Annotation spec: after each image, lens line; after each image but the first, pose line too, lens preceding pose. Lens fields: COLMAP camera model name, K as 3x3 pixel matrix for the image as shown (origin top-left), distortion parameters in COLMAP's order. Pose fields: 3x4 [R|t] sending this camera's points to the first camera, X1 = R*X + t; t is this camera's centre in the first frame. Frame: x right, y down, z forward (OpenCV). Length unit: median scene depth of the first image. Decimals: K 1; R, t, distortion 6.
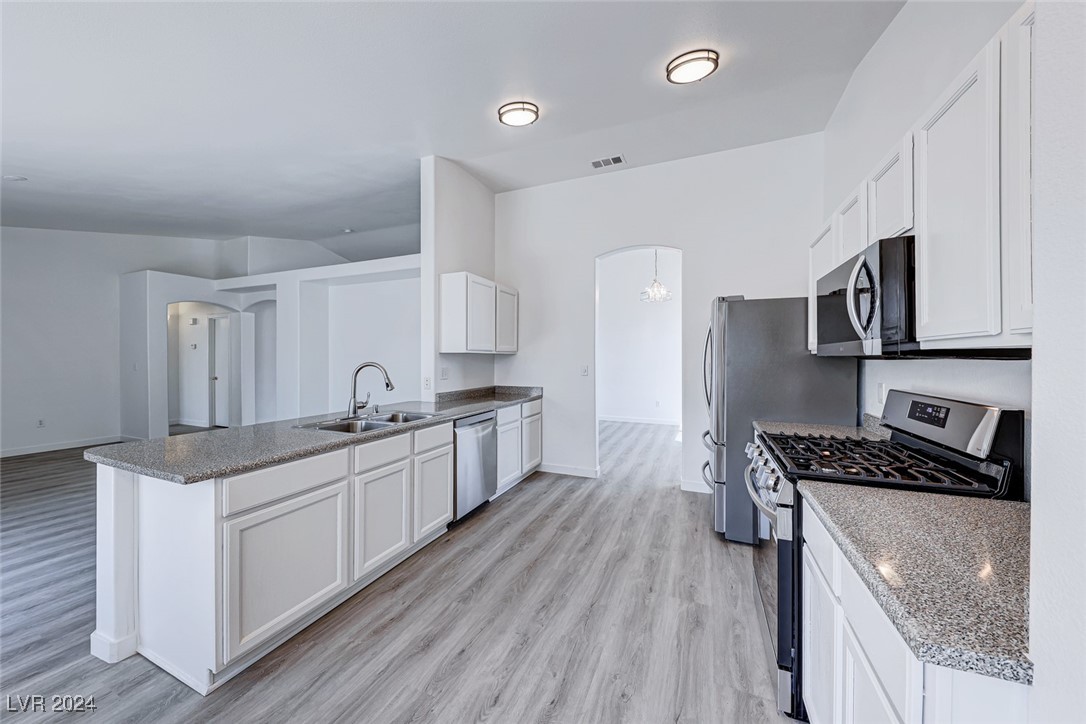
lens RADIAL K [[383.9, 0, 541.4], [0, 383.9, 357.4], [0, 0, 1]] dist [-0.000521, -0.000160]
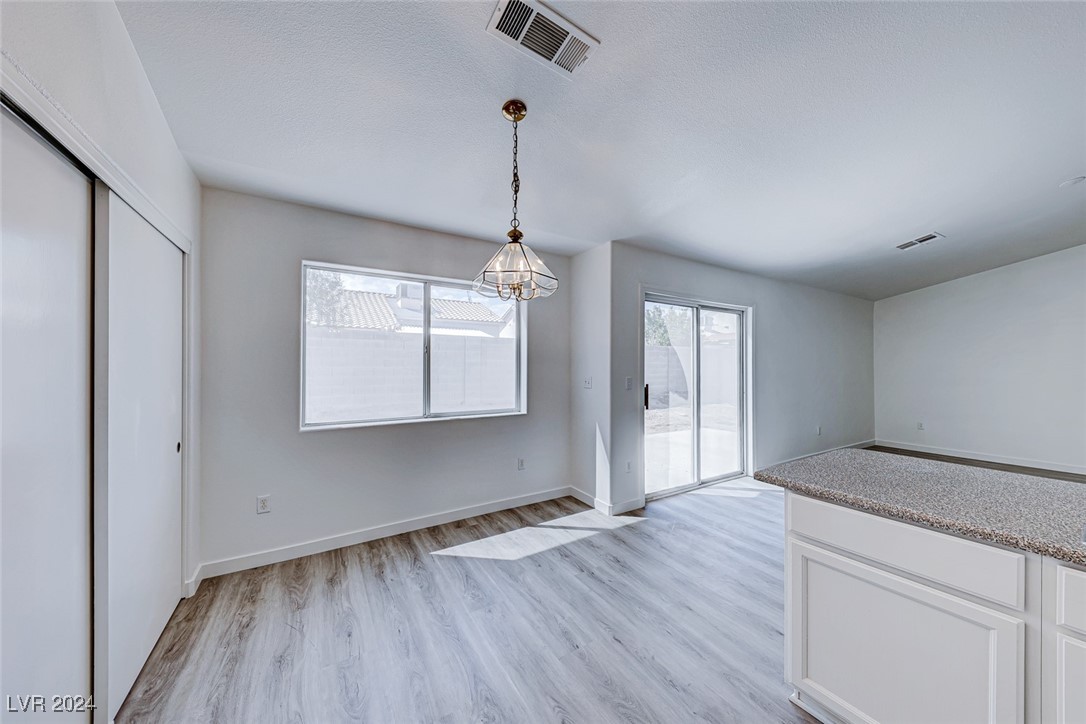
lens RADIAL K [[371.9, 0, 541.0], [0, 371.9, 358.8], [0, 0, 1]] dist [0.013268, -0.005453]
pose [[-0.586846, -0.019341, -0.809468, 0.189001], [-0.004715, 0.999779, -0.020470, -0.002993], [0.809685, -0.008196, -0.586808, 0.585358]]
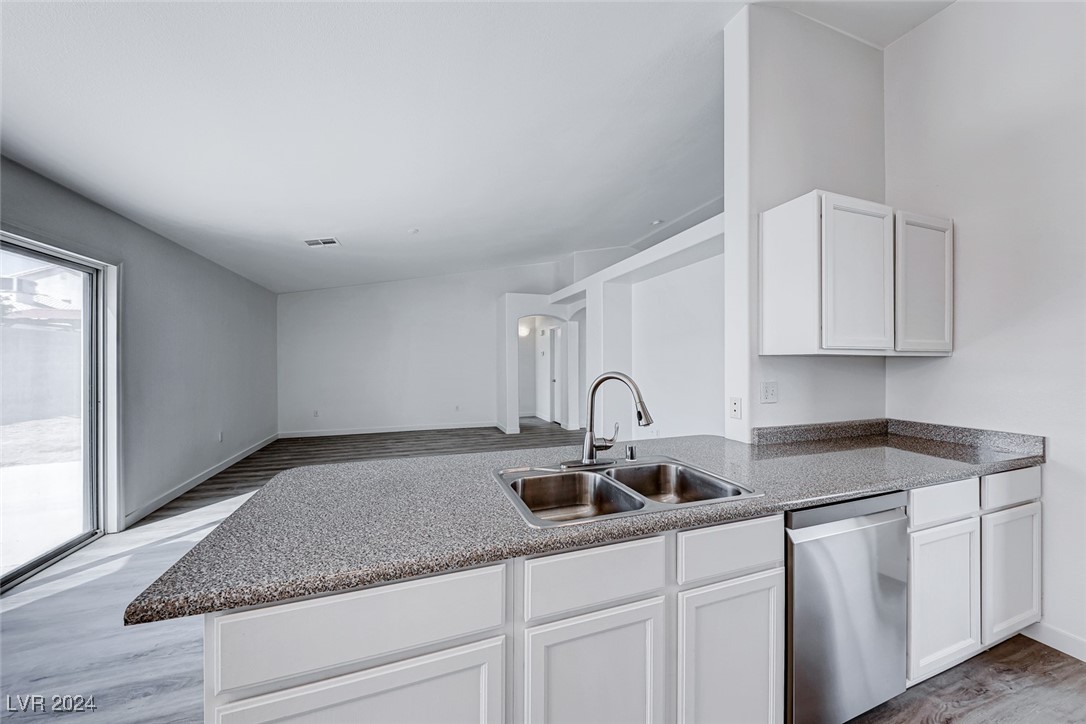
lens RADIAL K [[370.4, 0, 540.3], [0, 370.4, 361.8], [0, 0, 1]] dist [0.014359, -0.008133]
pose [[0.673899, -0.000185, -0.738823, -0.111817], [0.000148, 1.000000, -0.000116, -0.003243], [0.738823, -0.000031, 0.673899, 0.549147]]
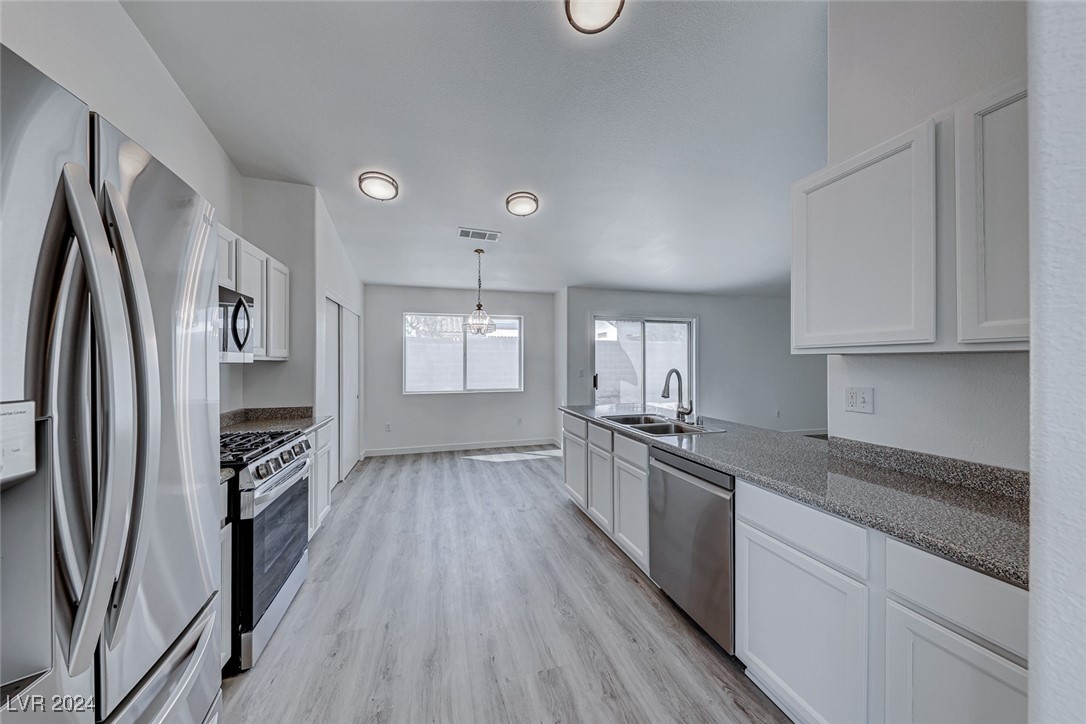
lens RADIAL K [[372.7, 0, 533.8], [0, 372.7, 359.4], [0, 0, 1]] dist [0.012973, -0.003468]
pose [[-0.788899, -0.007625, -0.614476, 0.450757], [-0.001026, 0.999938, -0.011092, 0.000340], [0.614522, -0.008120, -0.788858, 1.543130]]
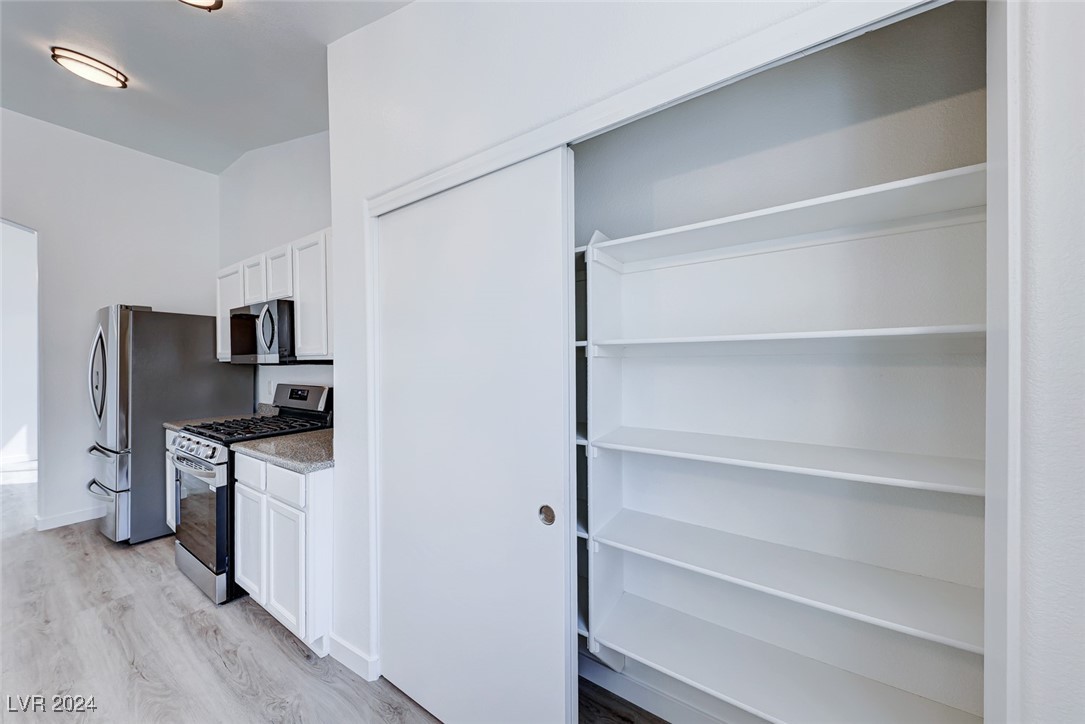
lens RADIAL K [[372.3, 0, 533.3], [0, 372.3, 359.4], [0, 0, 1]] dist [0.012973, -0.003468]
pose [[0.201176, 0.001959, 0.979553, -0.295865], [0.010770, 0.999933, -0.004212, -0.001153], [-0.979496, 0.011397, 0.201142, -0.262020]]
